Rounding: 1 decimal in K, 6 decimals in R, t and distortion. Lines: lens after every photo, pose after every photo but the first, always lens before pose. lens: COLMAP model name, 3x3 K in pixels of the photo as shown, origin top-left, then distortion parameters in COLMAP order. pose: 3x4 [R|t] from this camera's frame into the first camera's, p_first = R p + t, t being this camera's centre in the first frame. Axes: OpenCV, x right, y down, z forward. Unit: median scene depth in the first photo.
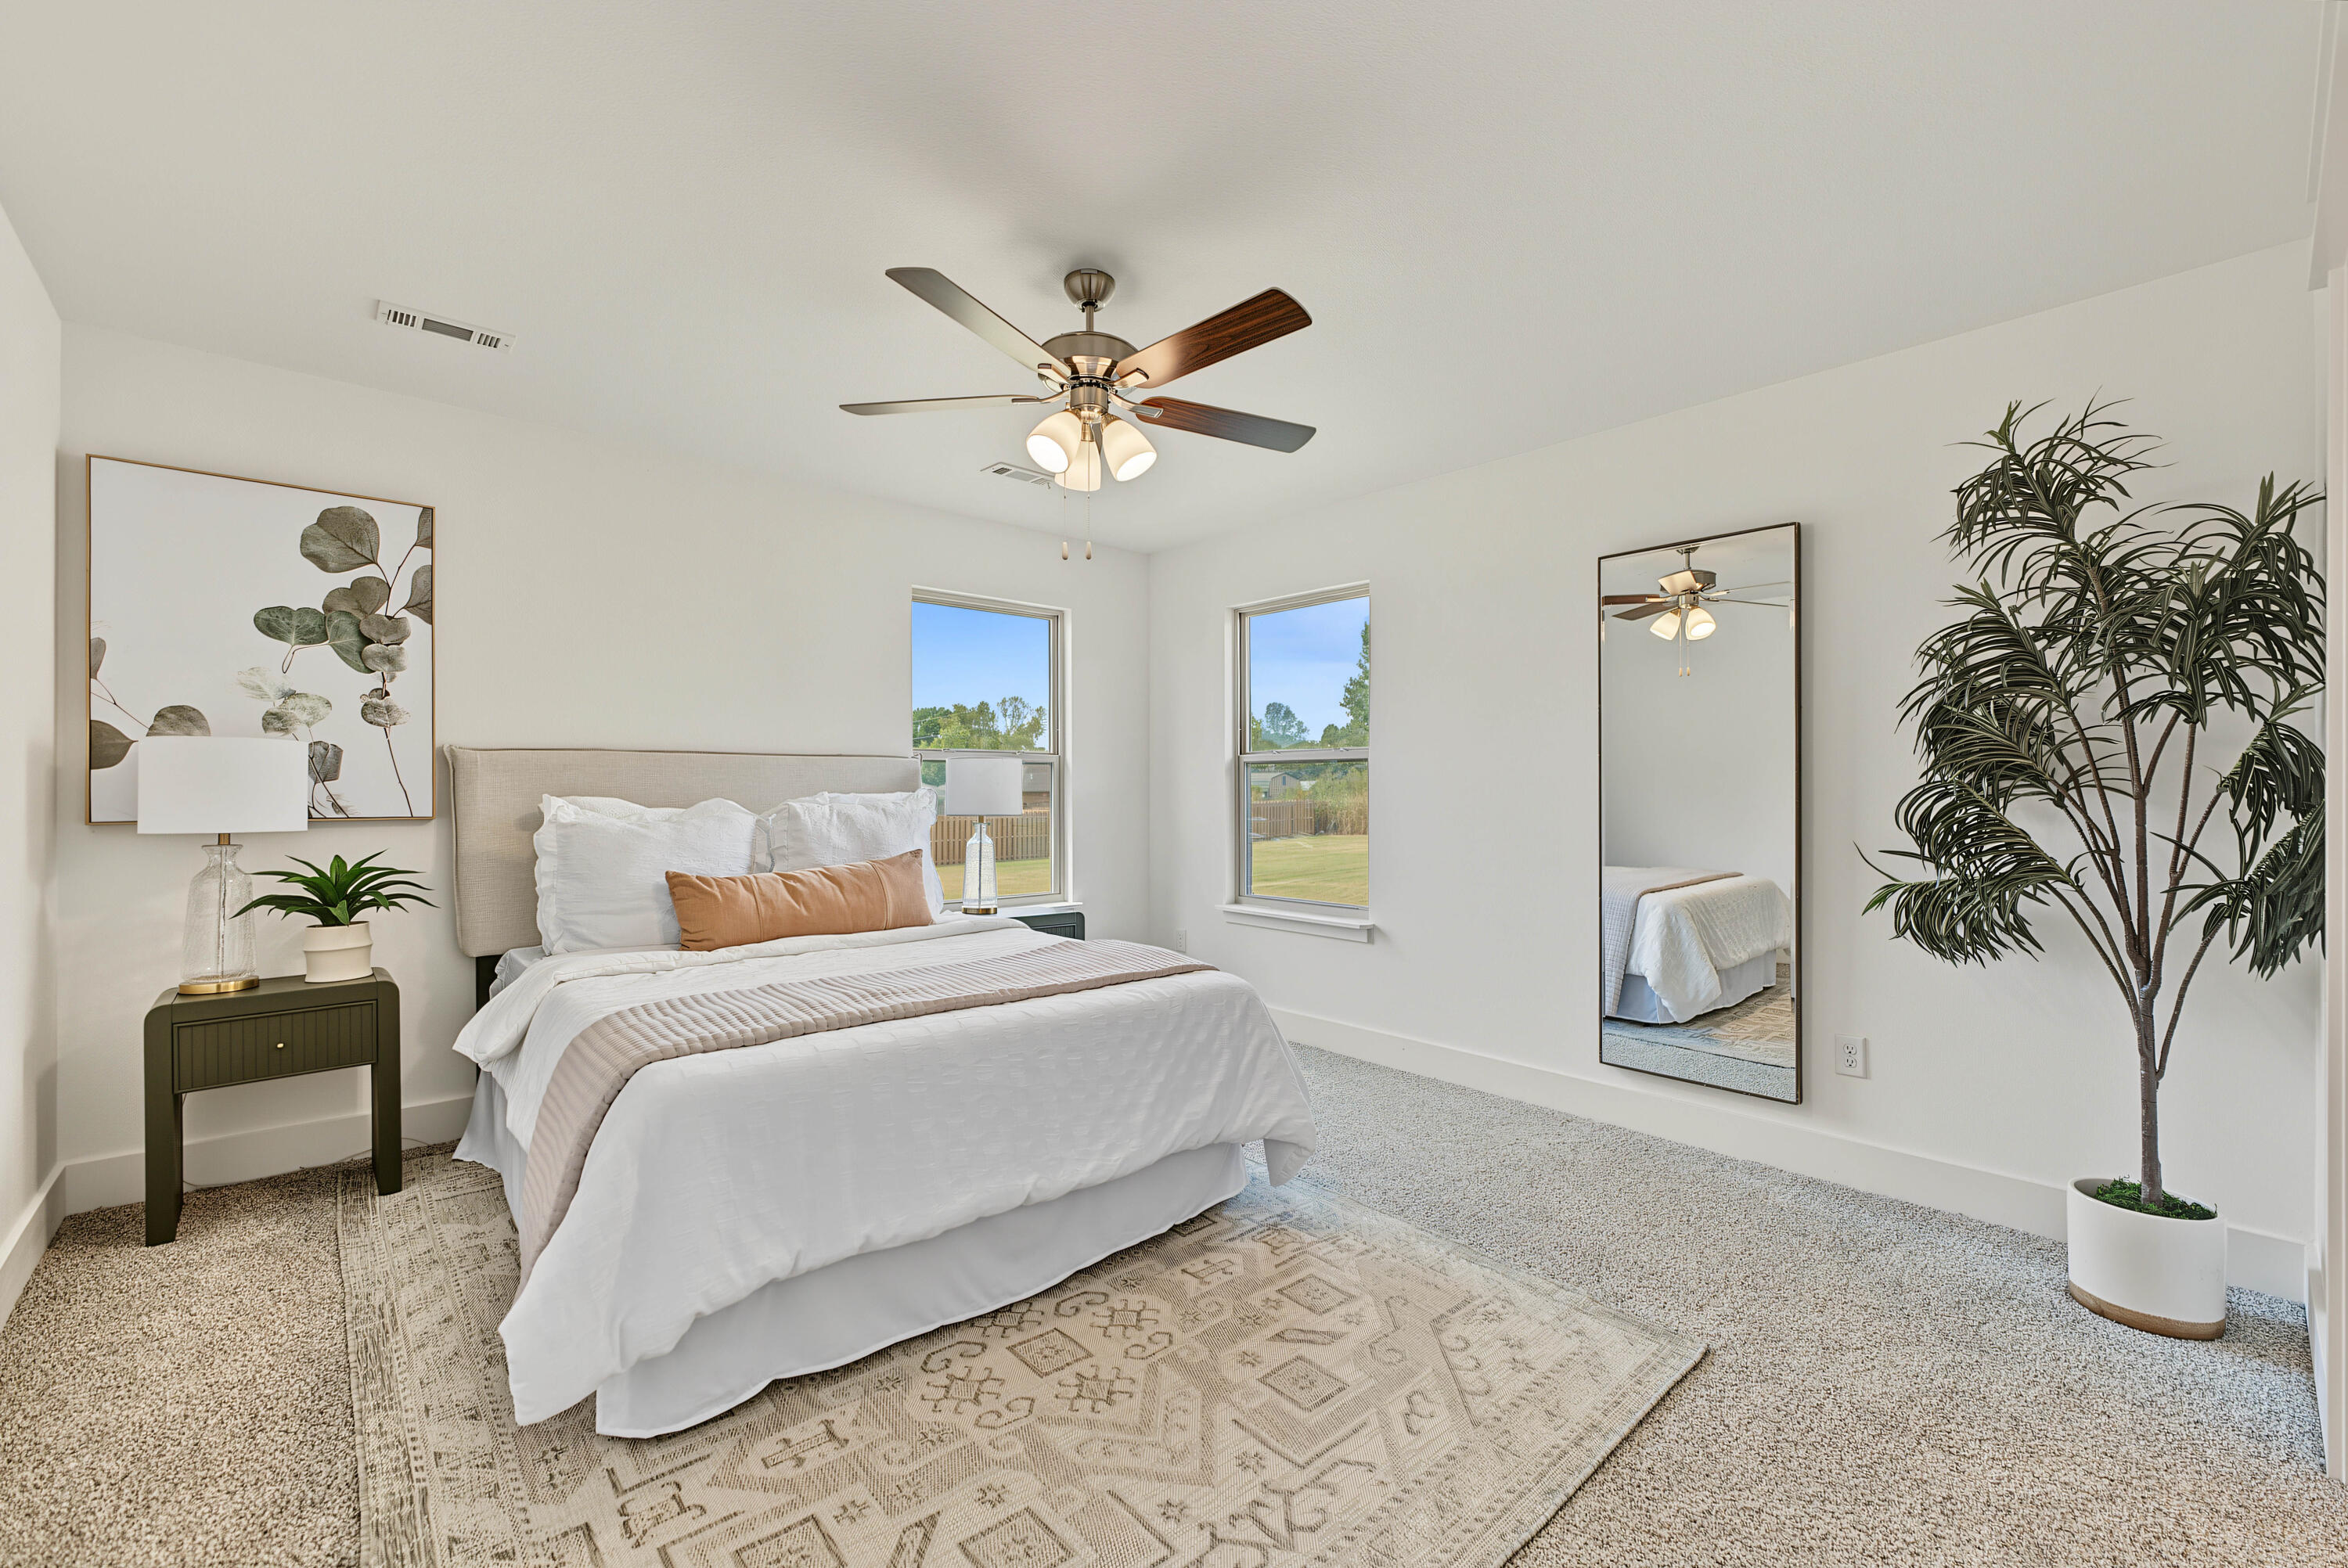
lens RADIAL K [[966.9, 0, 1176.4], [0, 966.9, 788.1], [0, 0, 1]] dist [-0.001660, 0.000808]
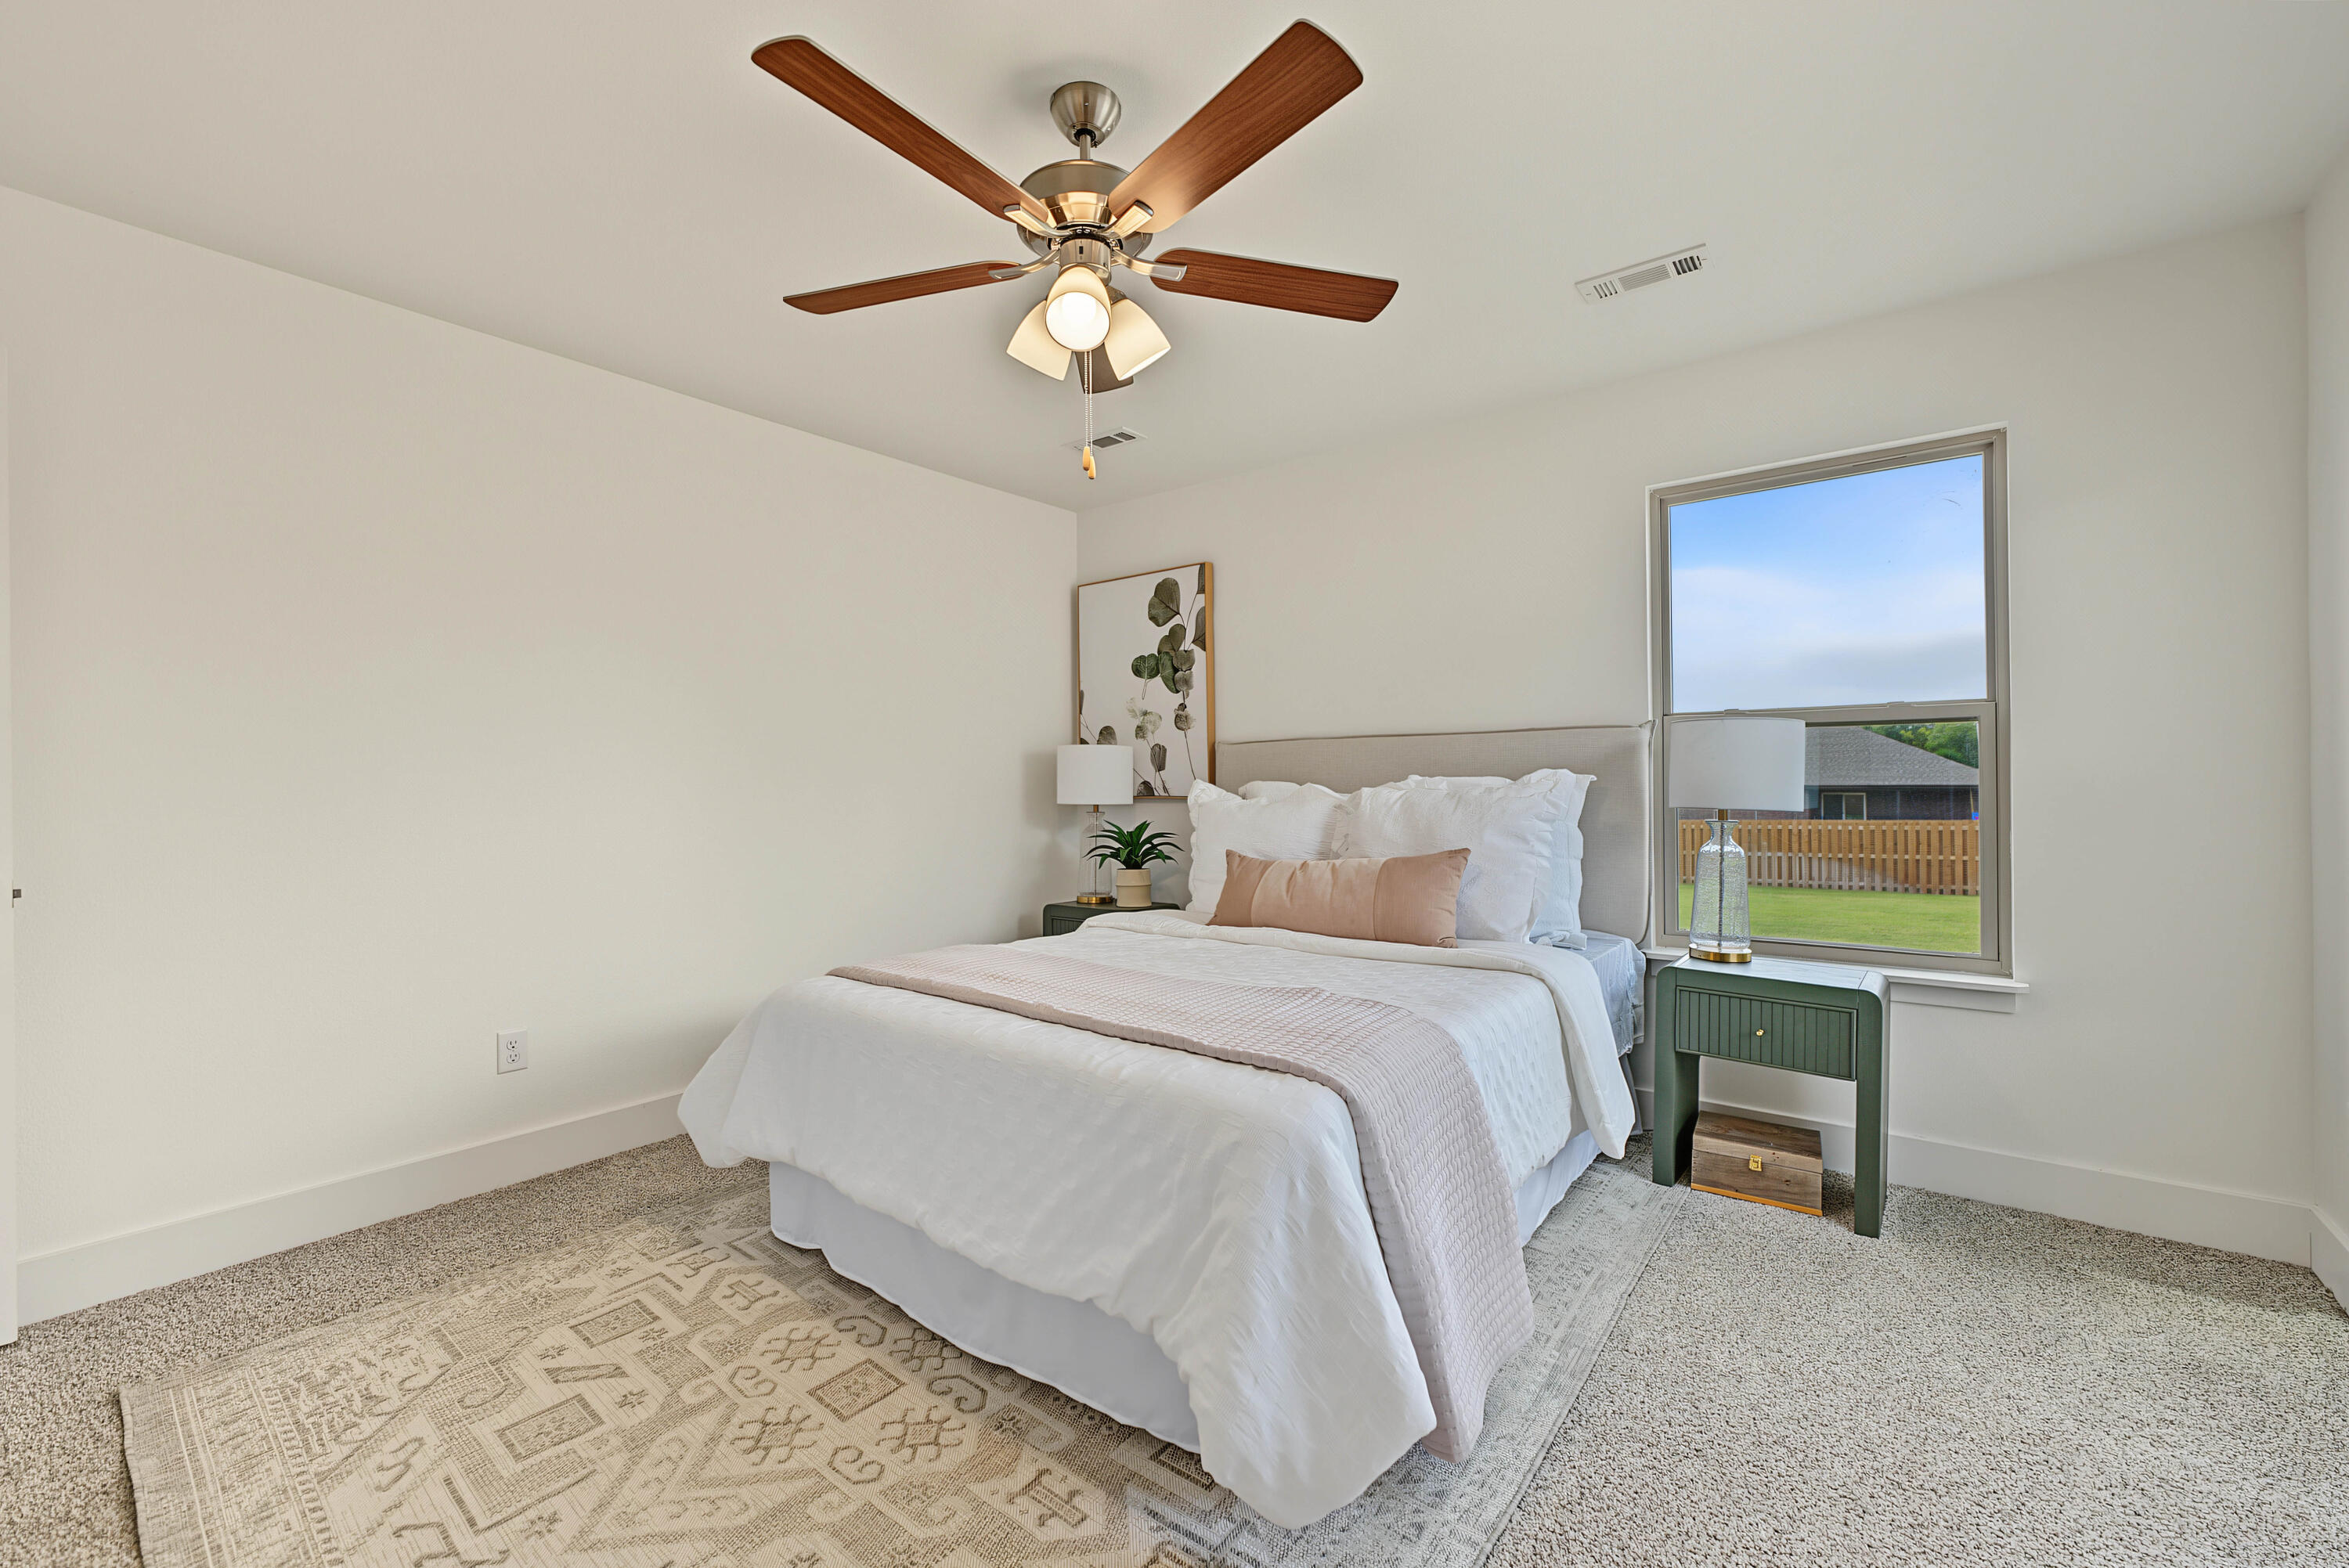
lens RADIAL K [[967.4, 0, 1178.4], [0, 967.4, 781.7], [0, 0, 1]] dist [-0.001660, 0.000808]
pose [[0.168401, 0.000060, -0.985719, 0.557721], [0.010034, 0.999948, 0.001775, 0.006817], [0.985668, -0.010189, 0.168391, 0.781275]]
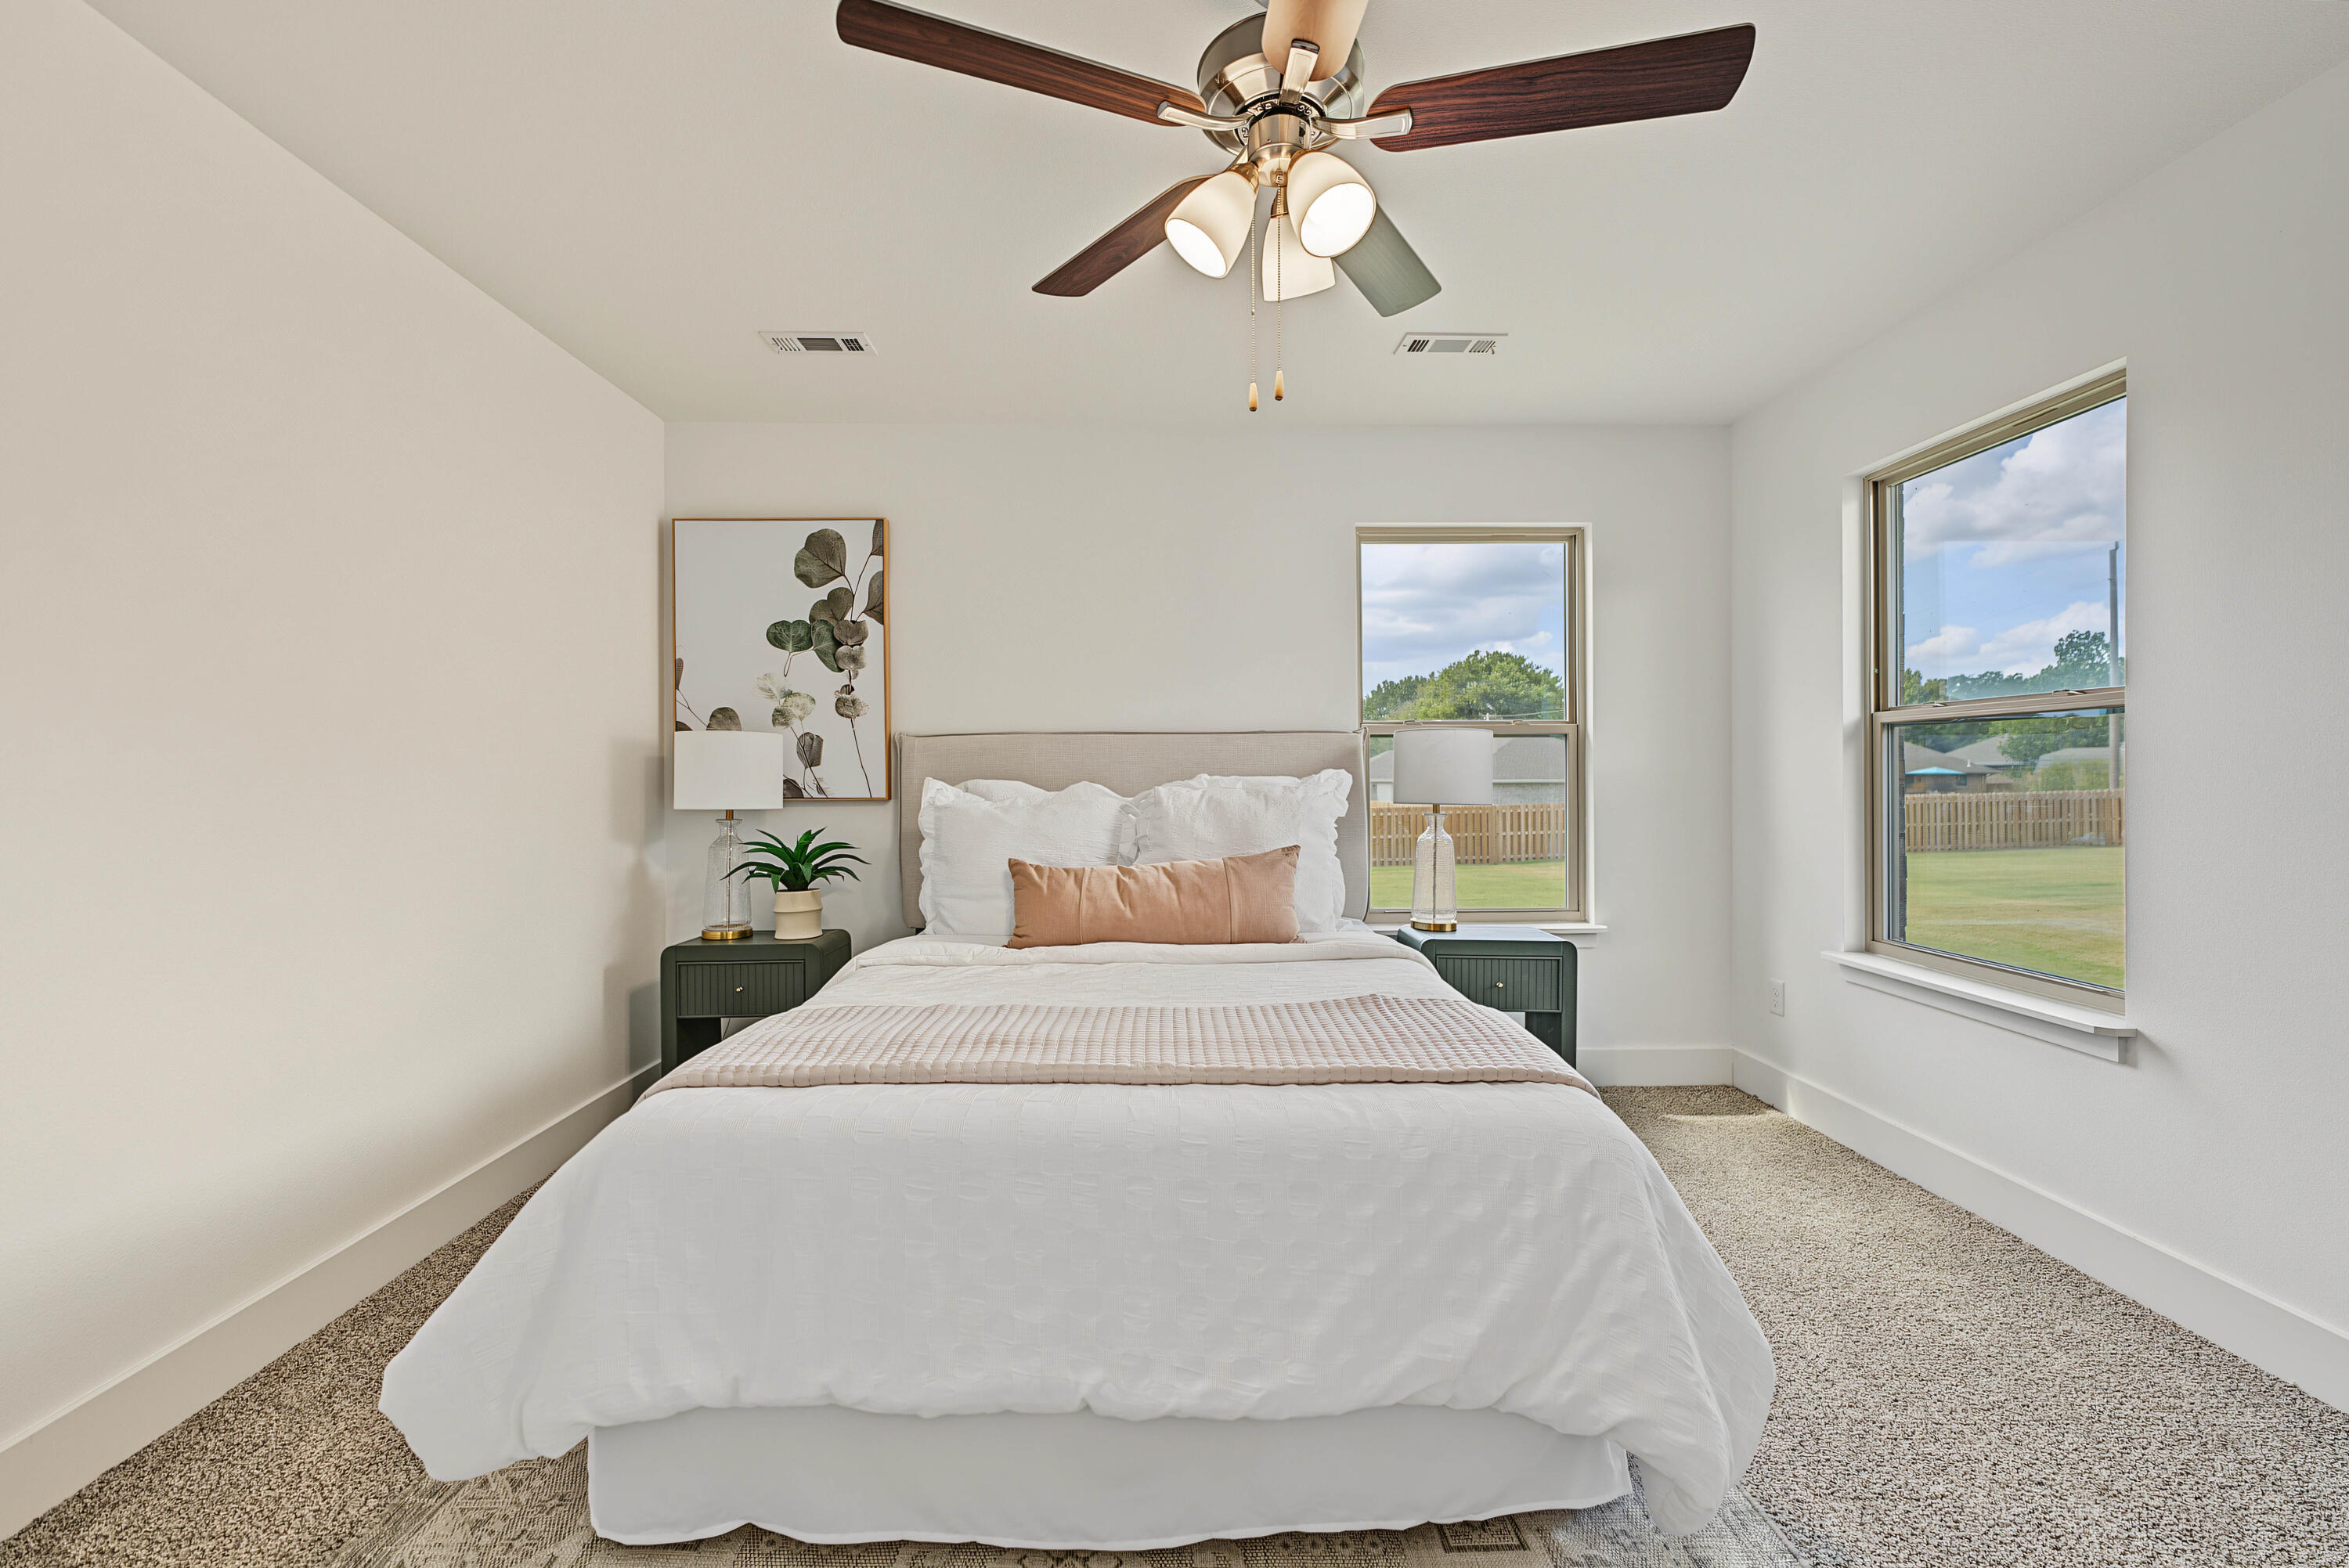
lens RADIAL K [[967.4, 0, 1175.6], [0, 967.4, 783.3], [0, 0, 1]] dist [-0.001660, 0.000808]
pose [[0.756076, 0.002766, -0.654478, 0.222480], [0.004856, 0.999940, 0.009836, 0.003796], [0.654466, -0.010615, 0.756017, 0.399744]]
